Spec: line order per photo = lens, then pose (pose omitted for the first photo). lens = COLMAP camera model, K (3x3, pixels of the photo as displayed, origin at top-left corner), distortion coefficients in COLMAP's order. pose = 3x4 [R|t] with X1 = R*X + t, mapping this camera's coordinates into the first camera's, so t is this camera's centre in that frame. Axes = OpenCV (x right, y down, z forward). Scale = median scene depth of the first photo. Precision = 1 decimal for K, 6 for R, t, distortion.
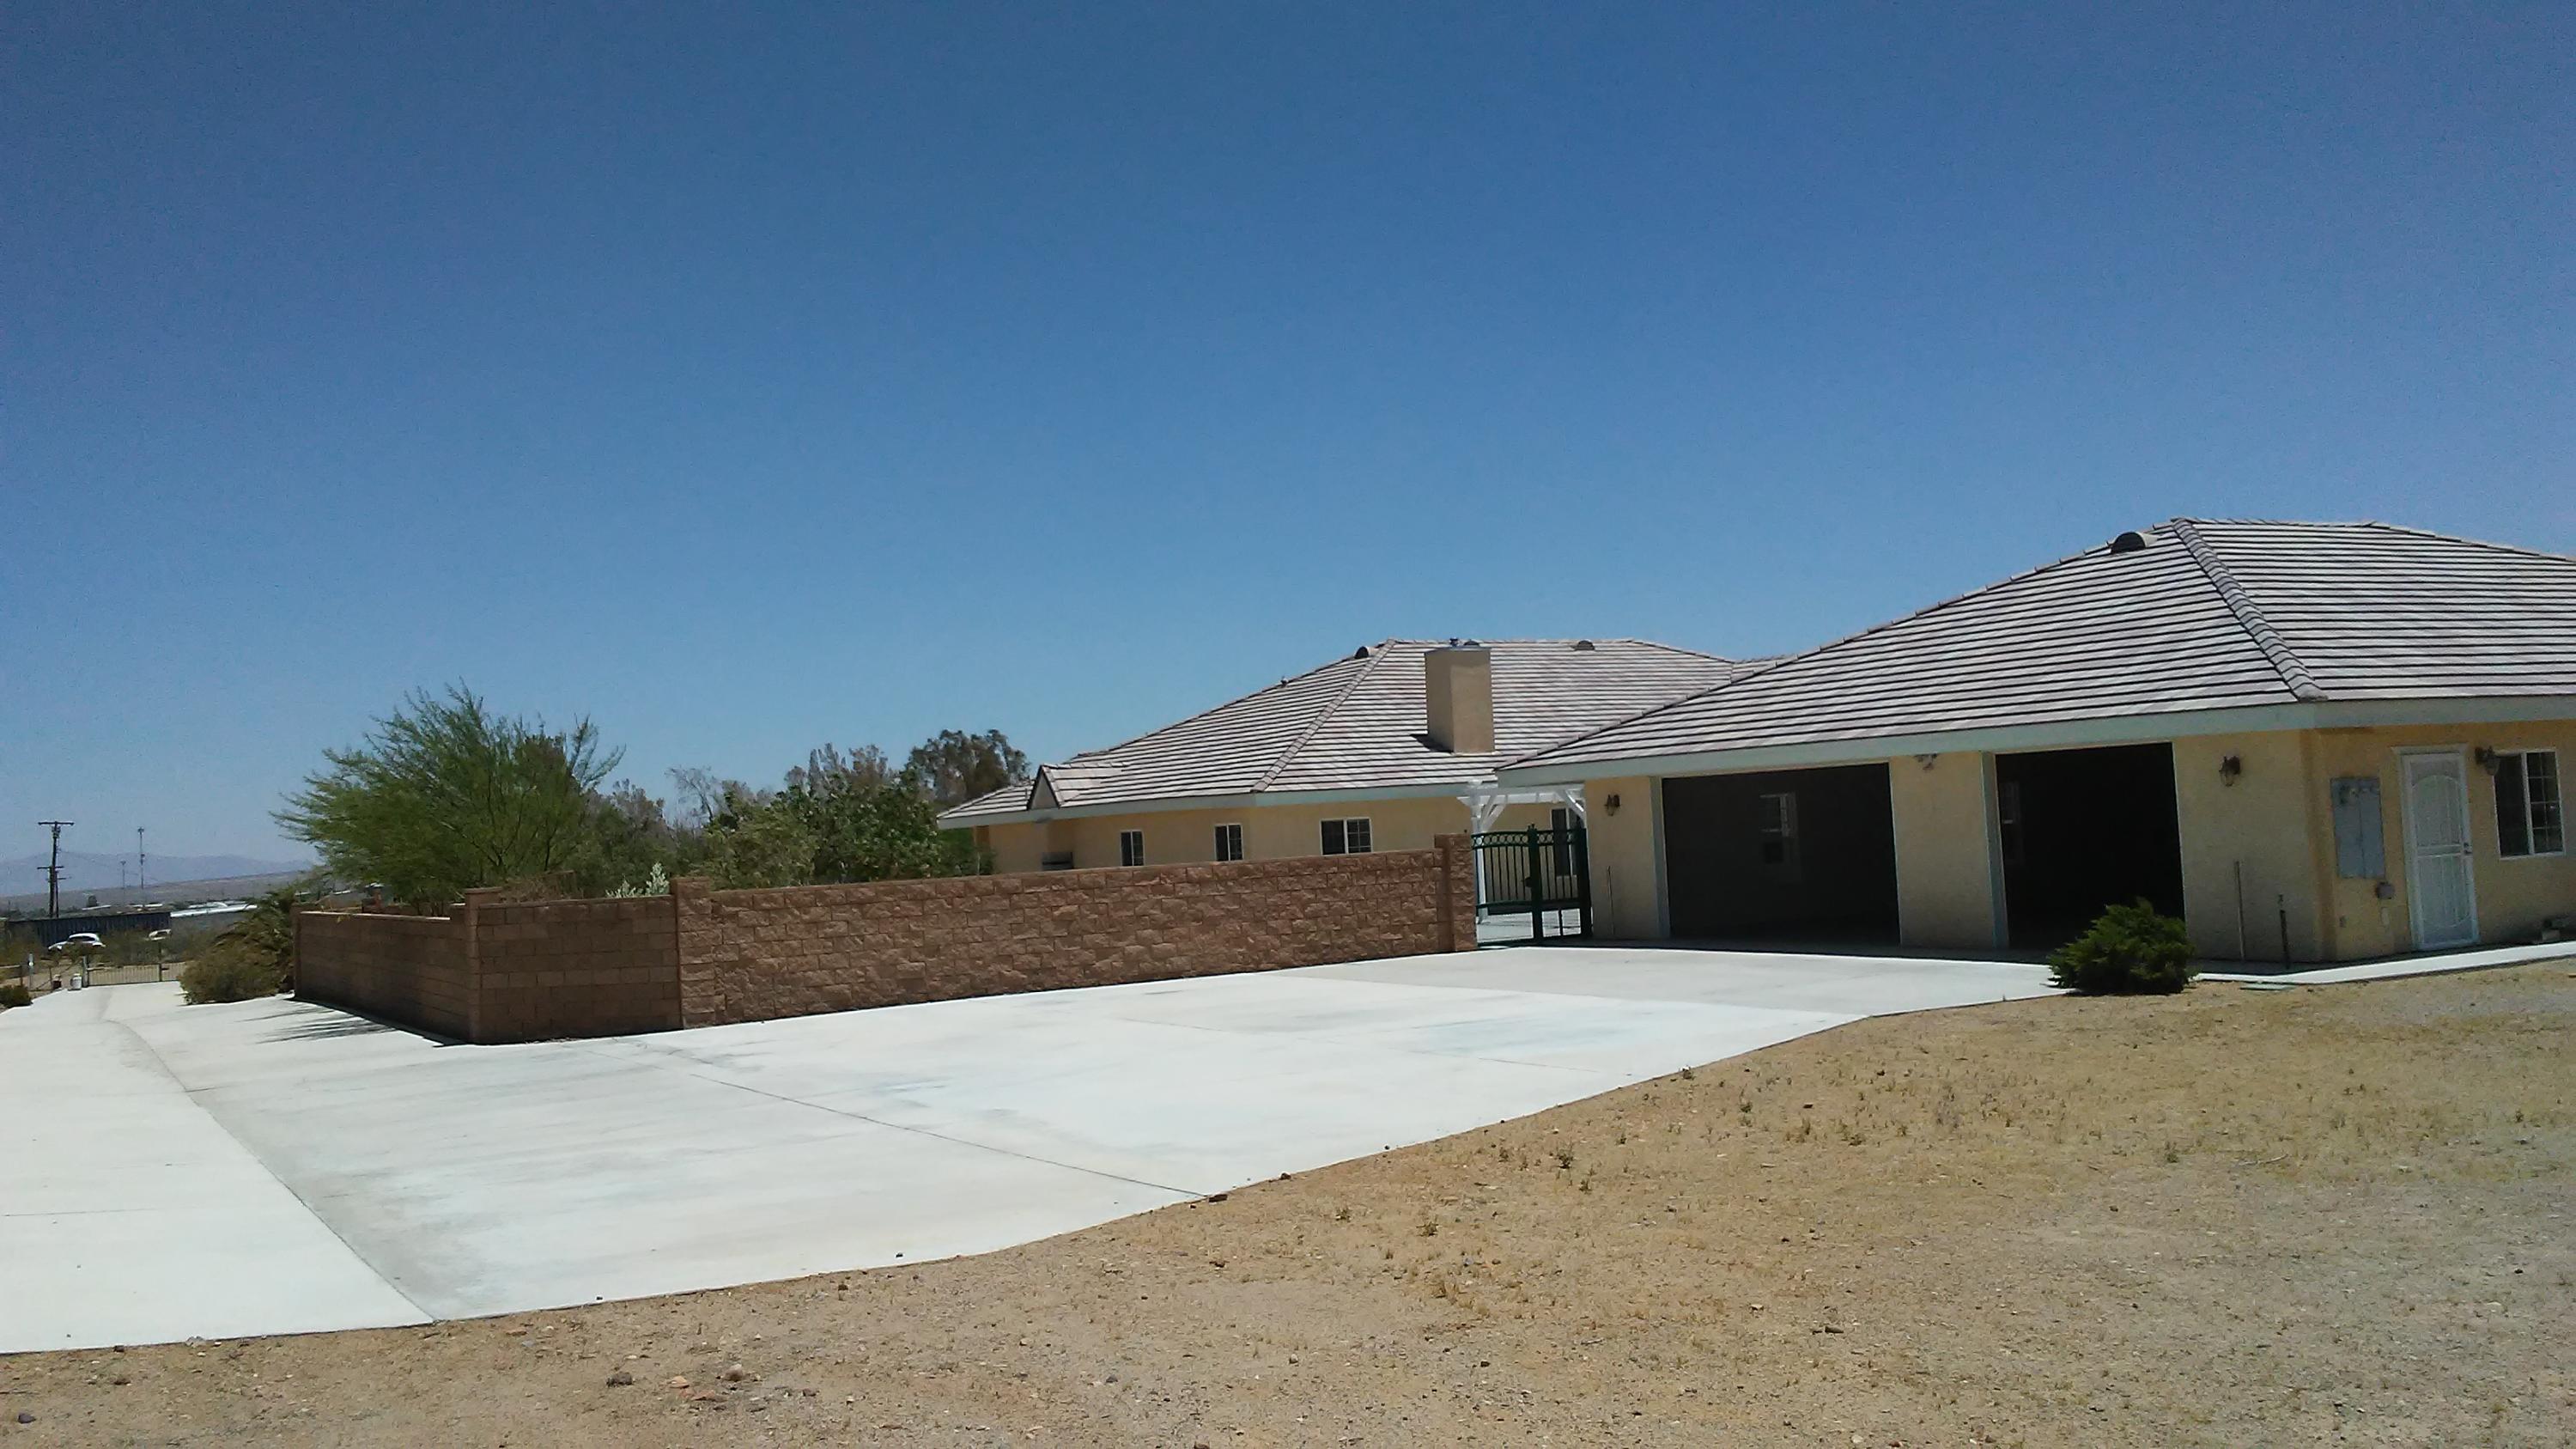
lens RADIAL K [[2225.9, 0, 1288.0], [0, 2225.9, 724.5], [0, 0, 1]] dist [0.041803, -0.020324]
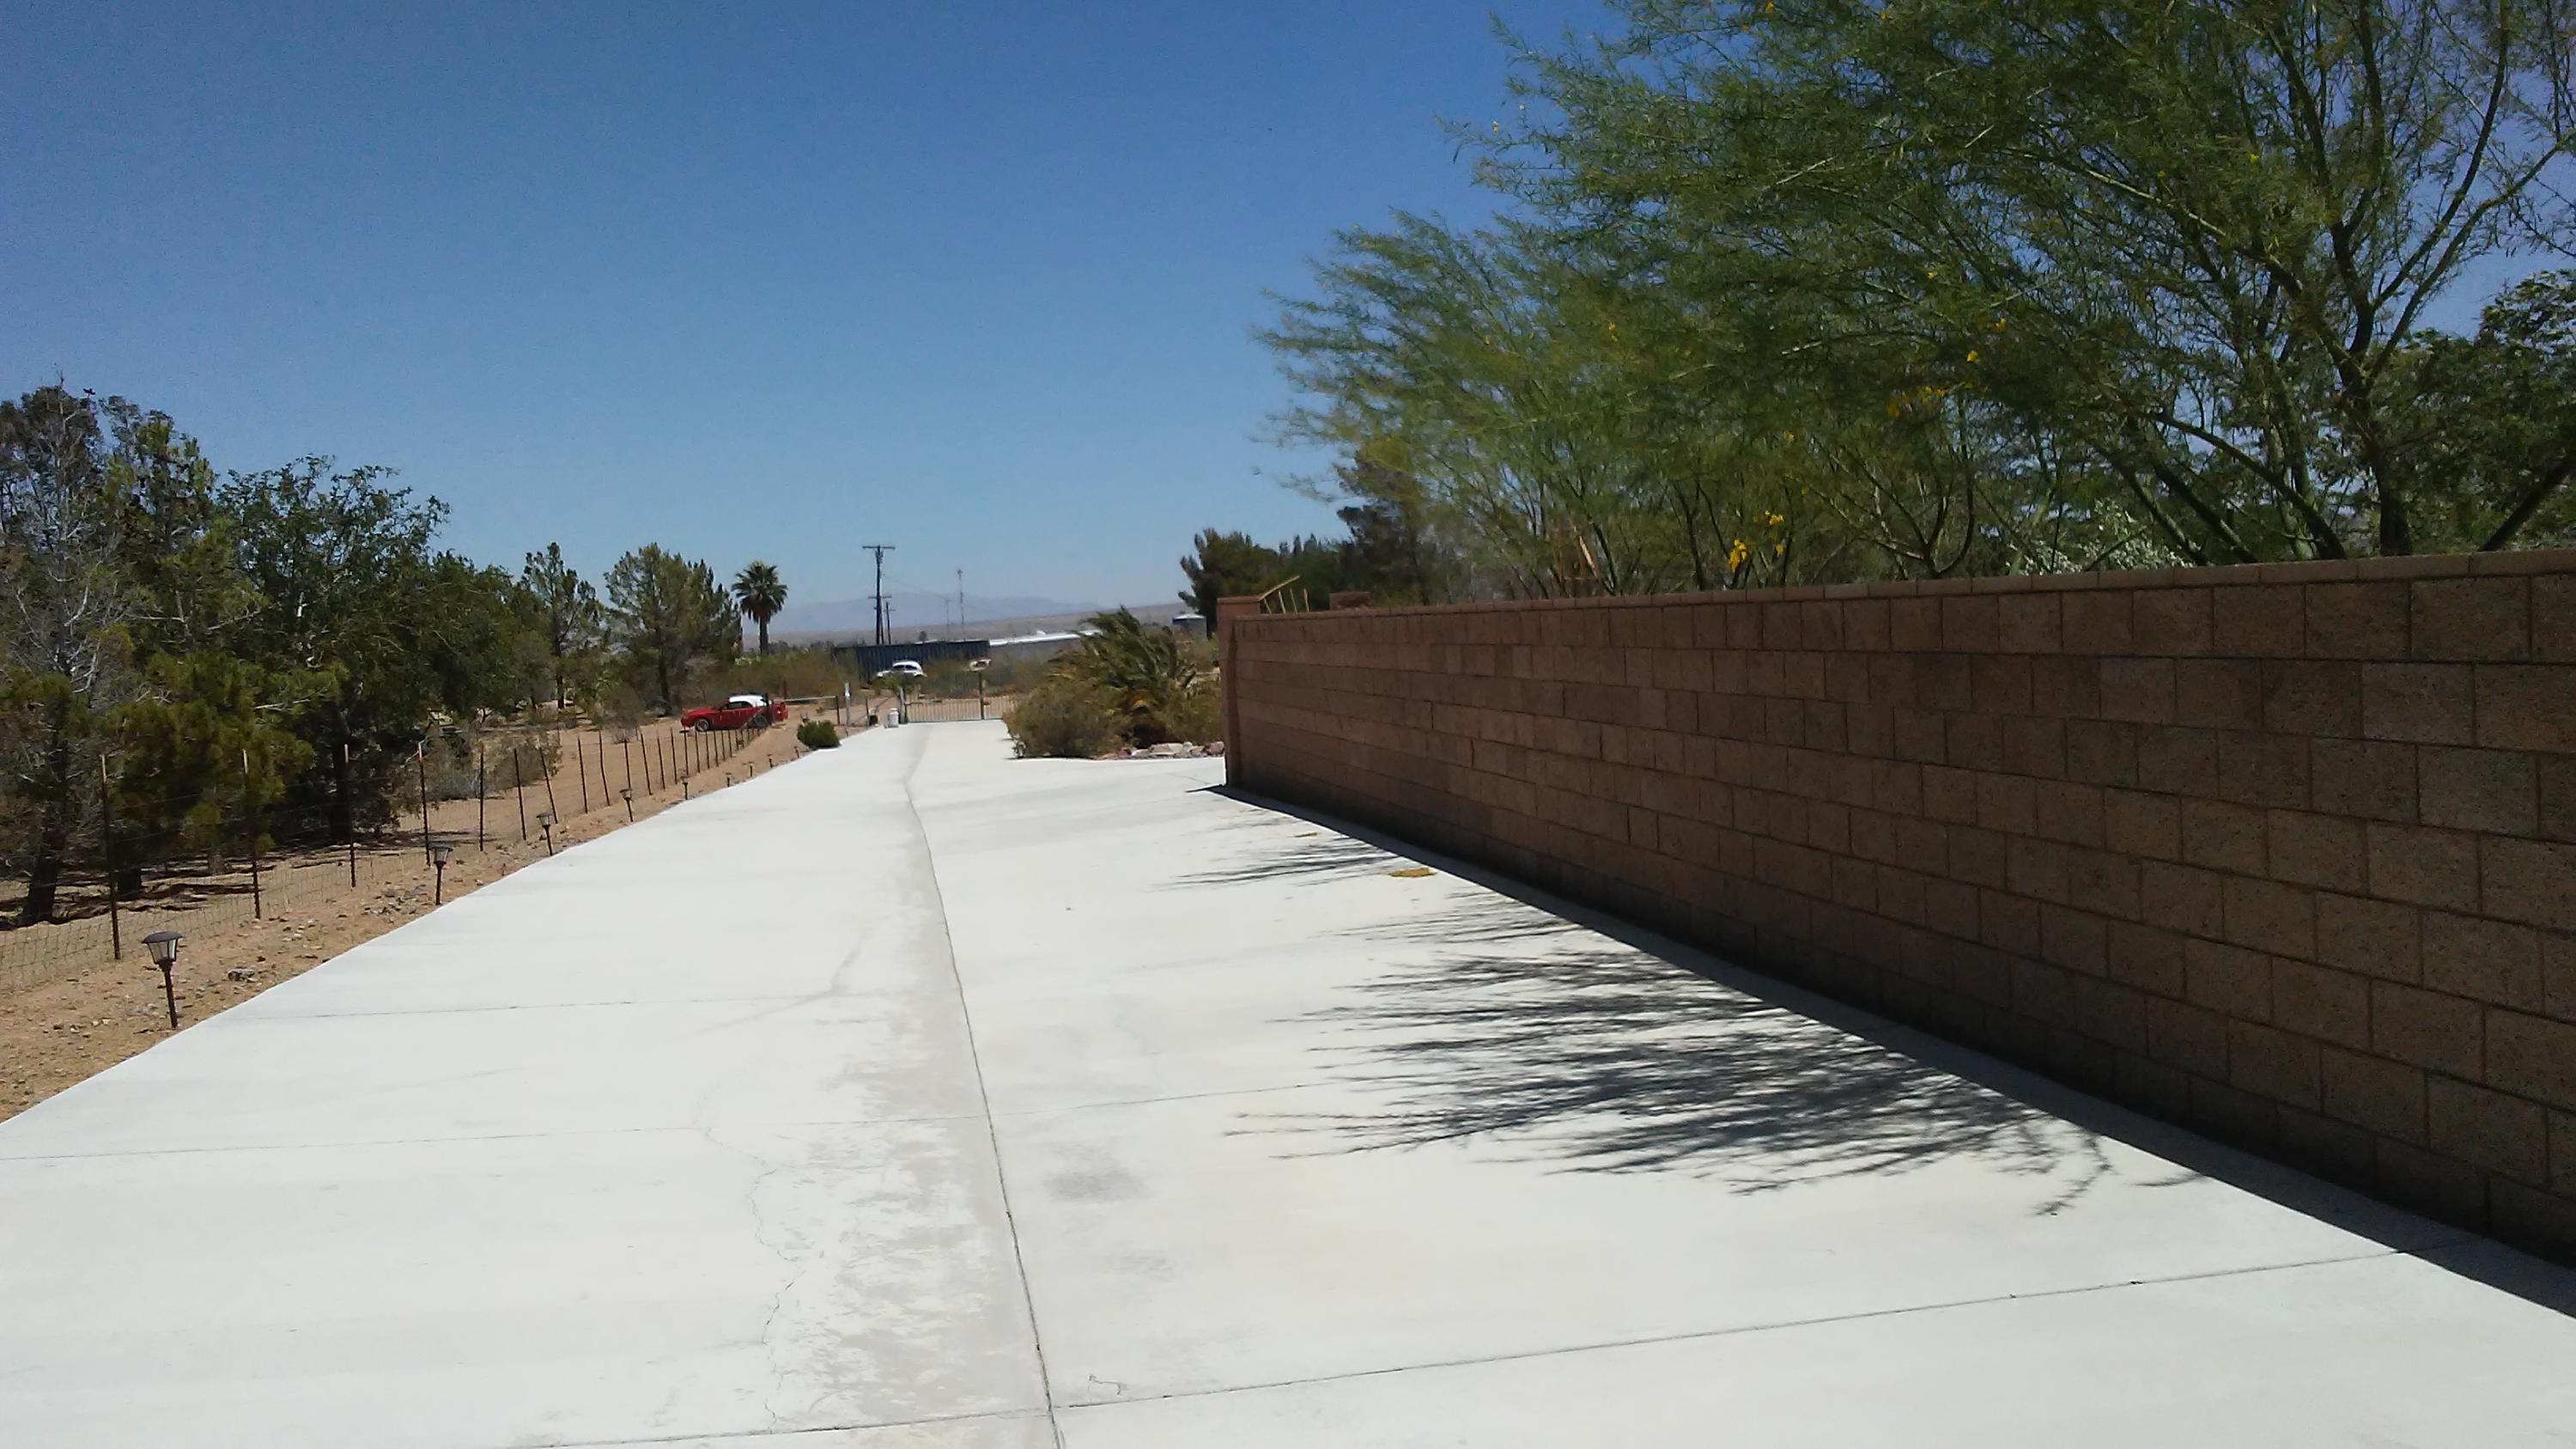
lens RADIAL K [[2225.9, 0, 1288.0], [0, 2225.9, 724.5], [0, 0, 1]] dist [0.041803, -0.020324]
pose [[0.947423, 0.024183, -0.319069, -0.120232], [0.012250, 0.993668, 0.111686, 0.023374], [0.319750, -0.109723, 0.941127, 0.238522]]
